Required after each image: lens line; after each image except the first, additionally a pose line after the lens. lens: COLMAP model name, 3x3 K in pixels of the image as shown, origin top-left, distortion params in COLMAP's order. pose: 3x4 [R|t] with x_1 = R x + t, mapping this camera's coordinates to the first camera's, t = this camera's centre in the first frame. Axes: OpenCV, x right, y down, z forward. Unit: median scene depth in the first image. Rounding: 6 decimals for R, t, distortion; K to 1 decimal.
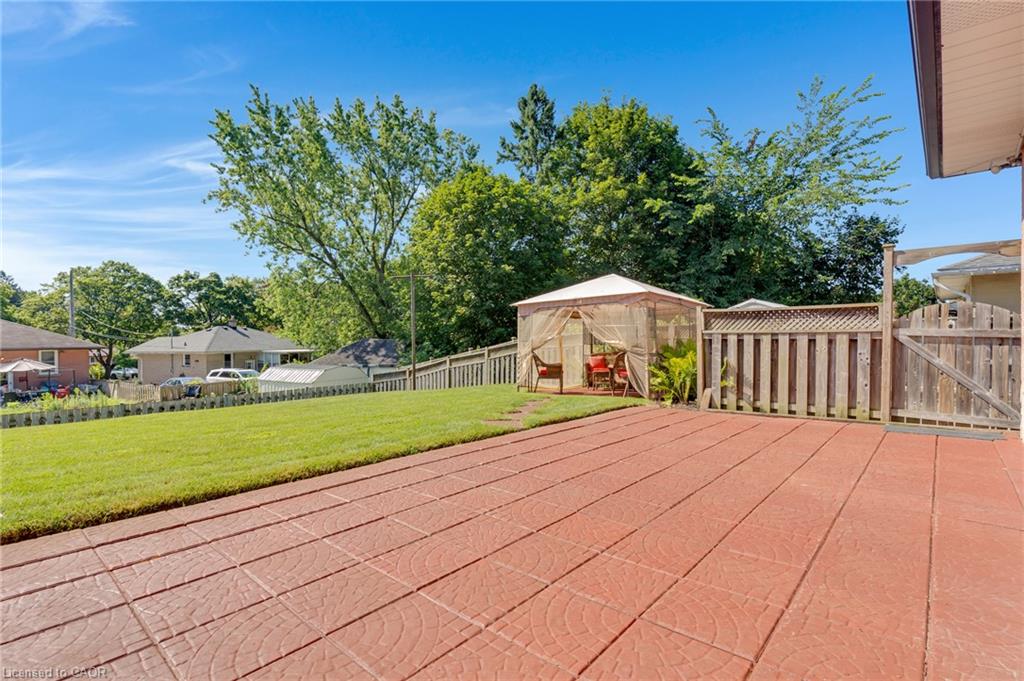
lens RADIAL K [[484.8, 0, 514.3], [0, 484.8, 336.3], [0, 0, 1]] dist [-0.000370, -0.001779]
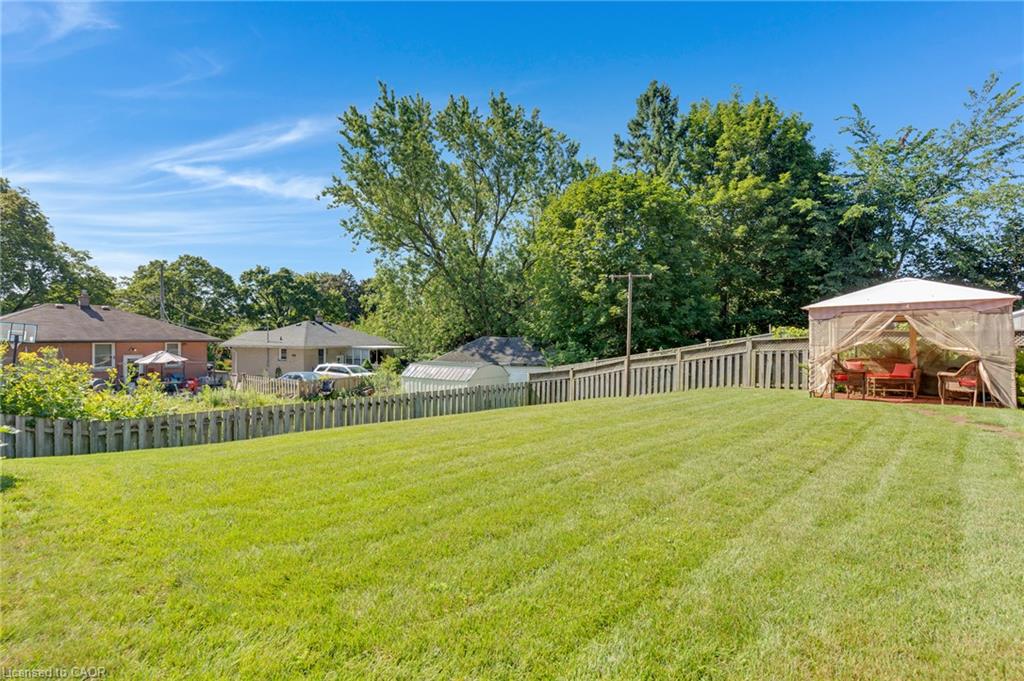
lens RADIAL K [[484.8, 0, 514.3], [0, 484.8, 336.3], [0, 0, 1]] dist [-0.000370, -0.001779]
pose [[0.999187, 0.017599, -0.036277, -0.224235], [-0.017480, 0.999841, 0.003592, -0.000747], [0.036334, -0.002955, 0.999335, 0.005836]]
